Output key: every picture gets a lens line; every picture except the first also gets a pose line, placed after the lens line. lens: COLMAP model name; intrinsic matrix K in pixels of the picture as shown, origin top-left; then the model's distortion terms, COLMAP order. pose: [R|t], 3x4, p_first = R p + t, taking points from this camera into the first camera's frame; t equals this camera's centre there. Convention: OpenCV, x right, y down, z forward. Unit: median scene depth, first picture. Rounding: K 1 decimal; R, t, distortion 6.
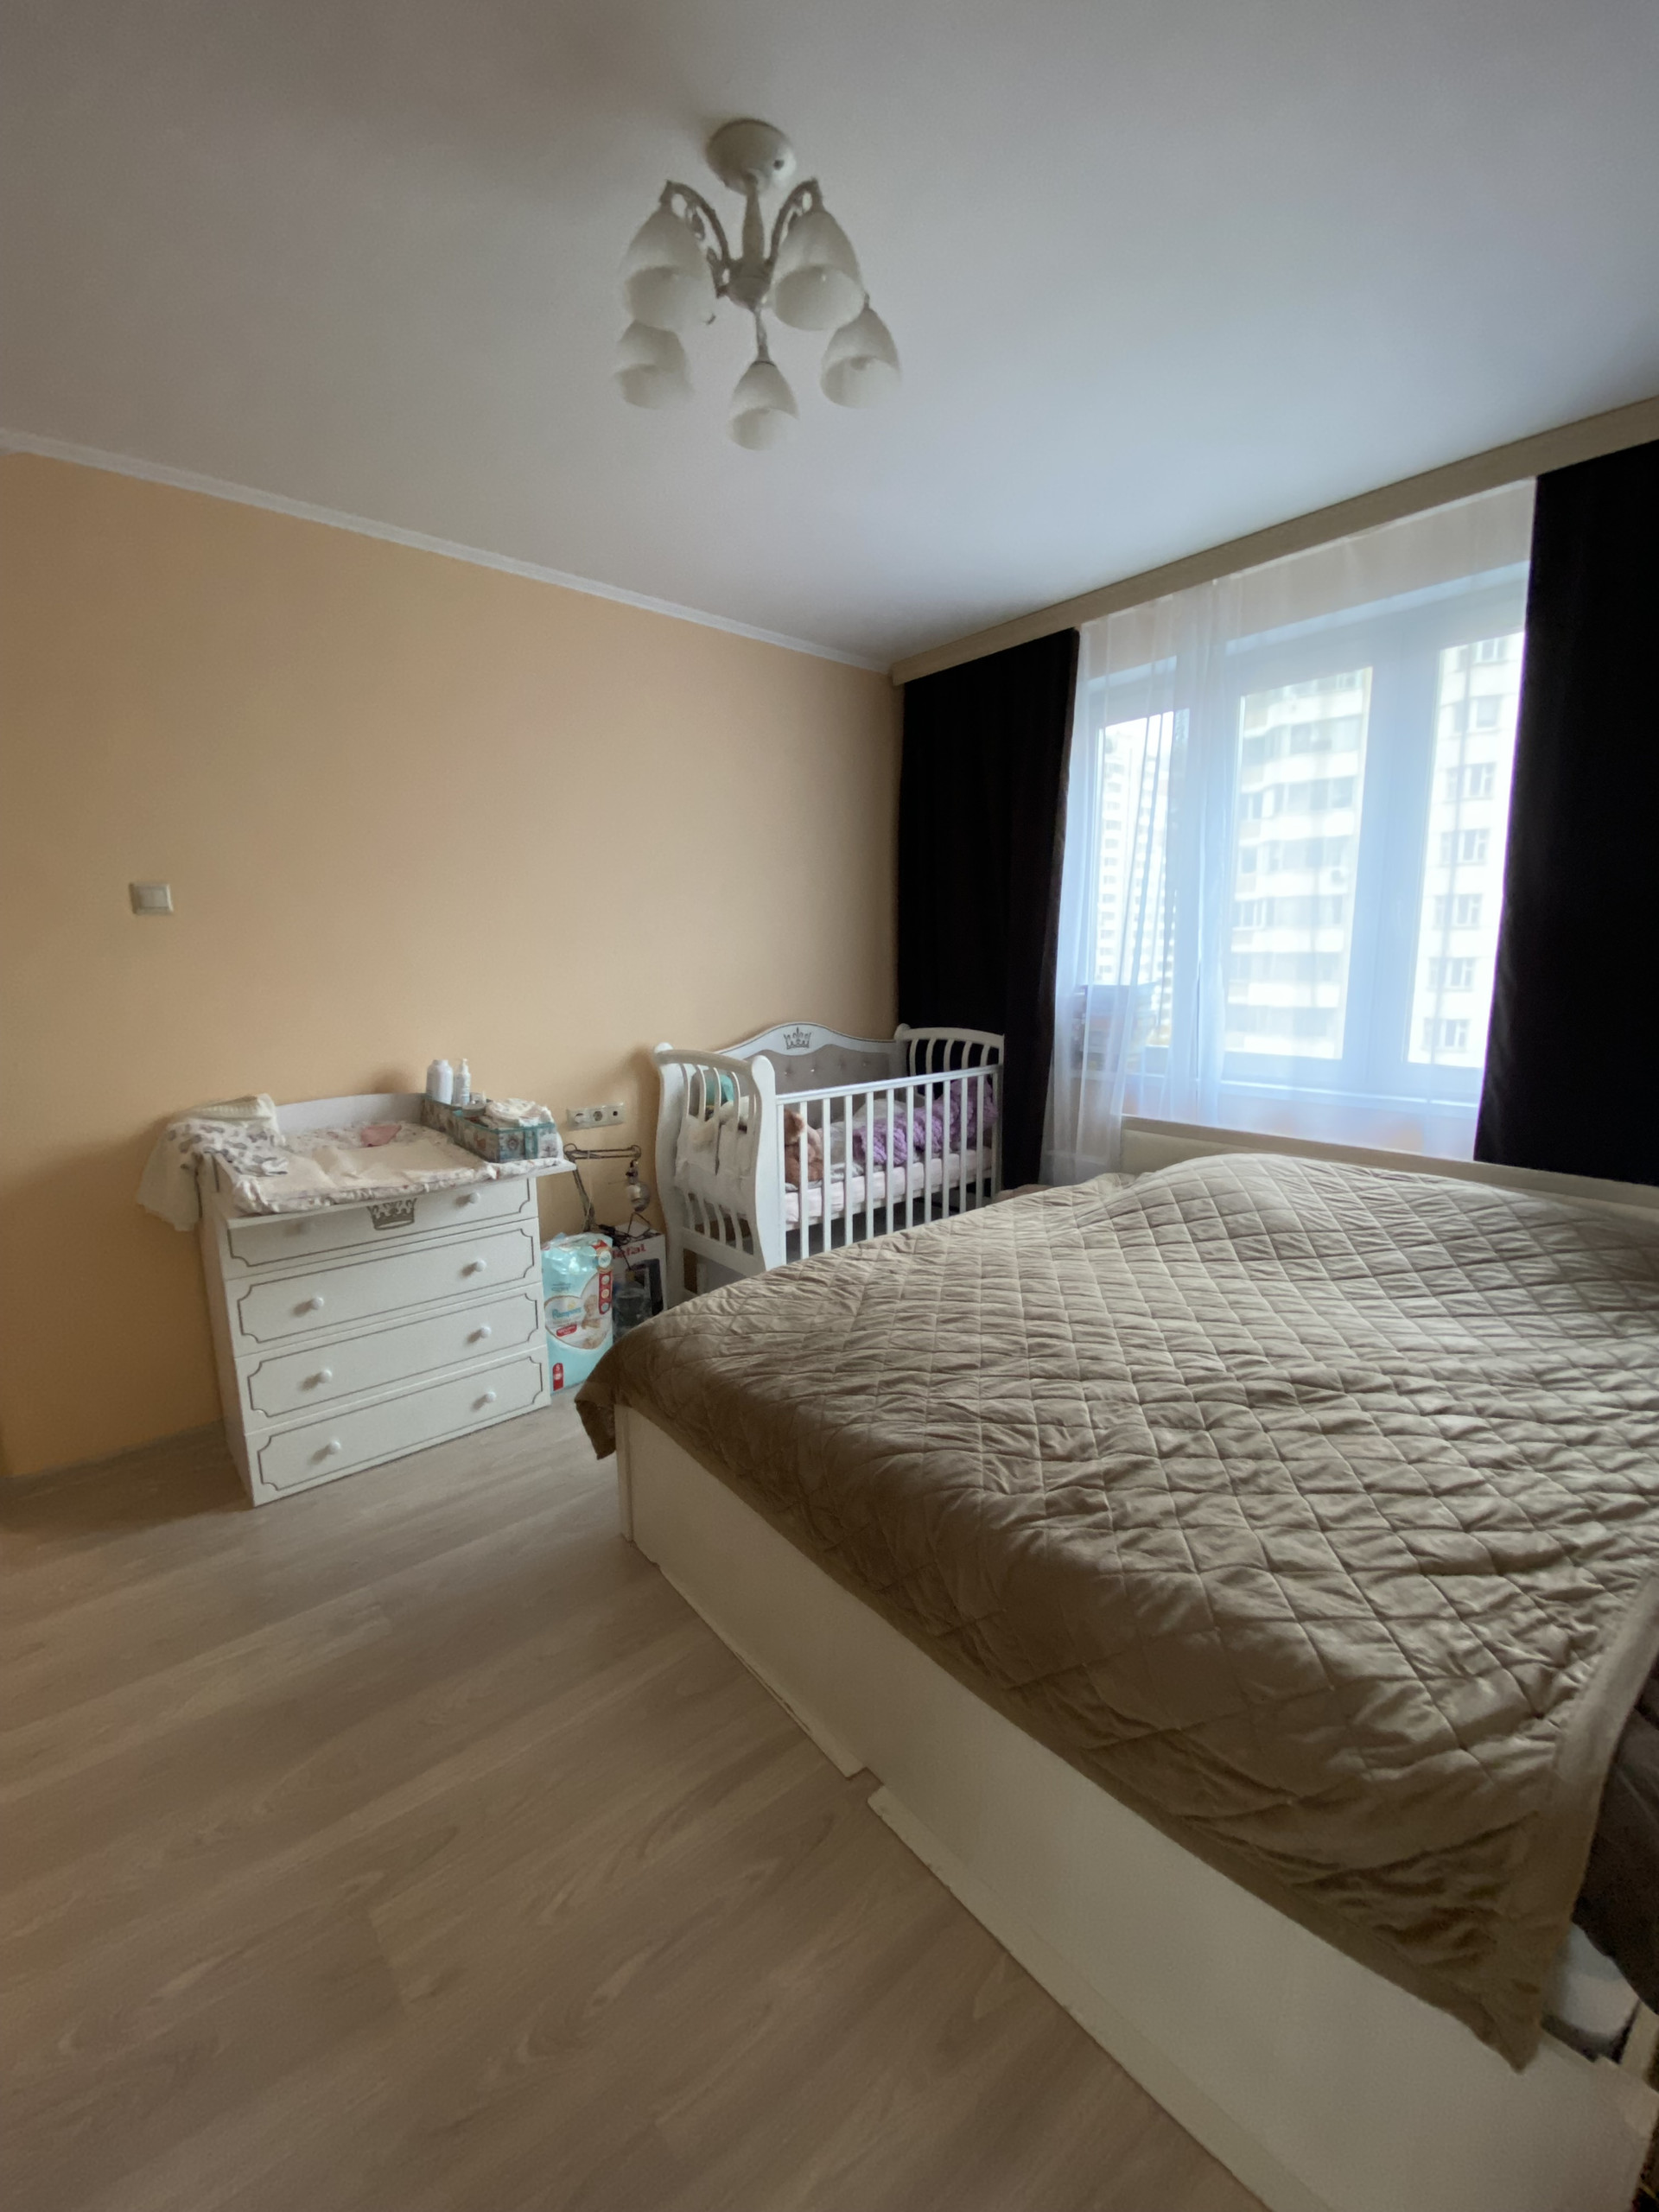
lens RADIAL K [[861.6, 0, 829.5], [0, 861.6, 1106.0], [0, 0, 1]] dist [0.000876, -0.017774]
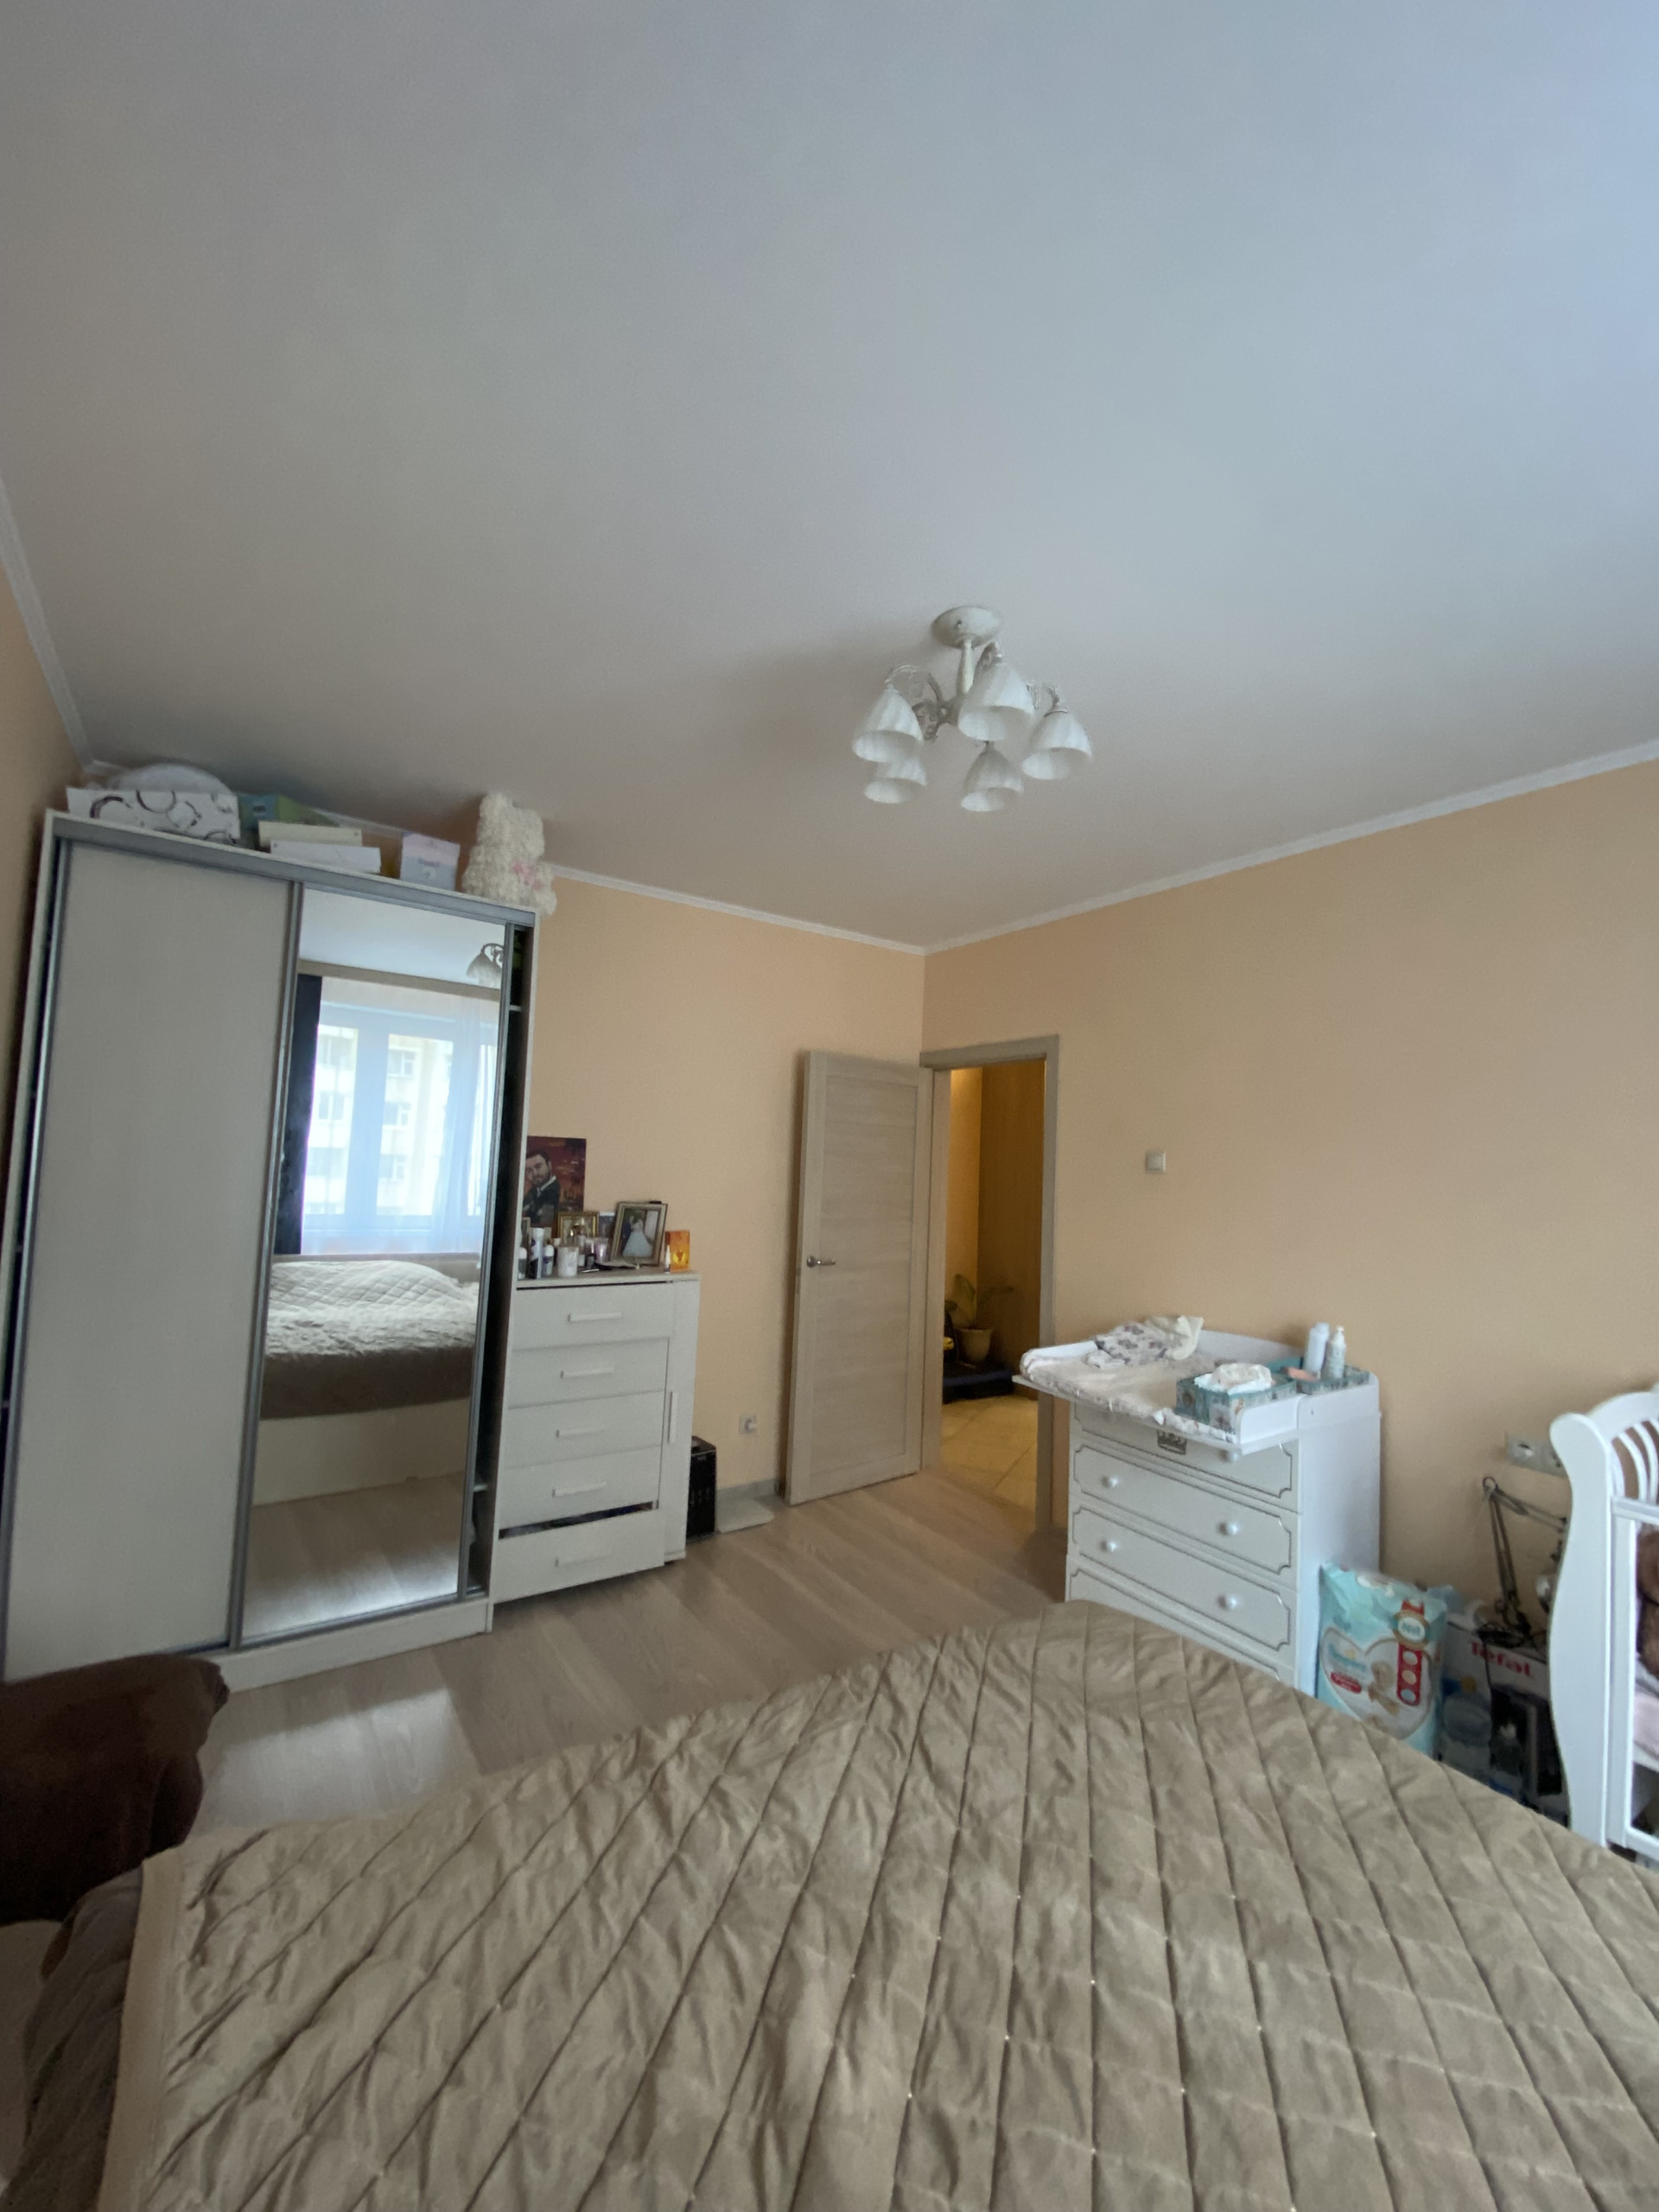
lens RADIAL K [[861.6, 0, 829.5], [0, 861.6, 1106.0], [0, 0, 1]] dist [0.000876, -0.017774]
pose [[-0.115077, -0.064555, -0.991257, 0.708795], [-0.208622, 0.977202, -0.039420, -0.165982], [0.971202, 0.202262, -0.125921, 0.640642]]
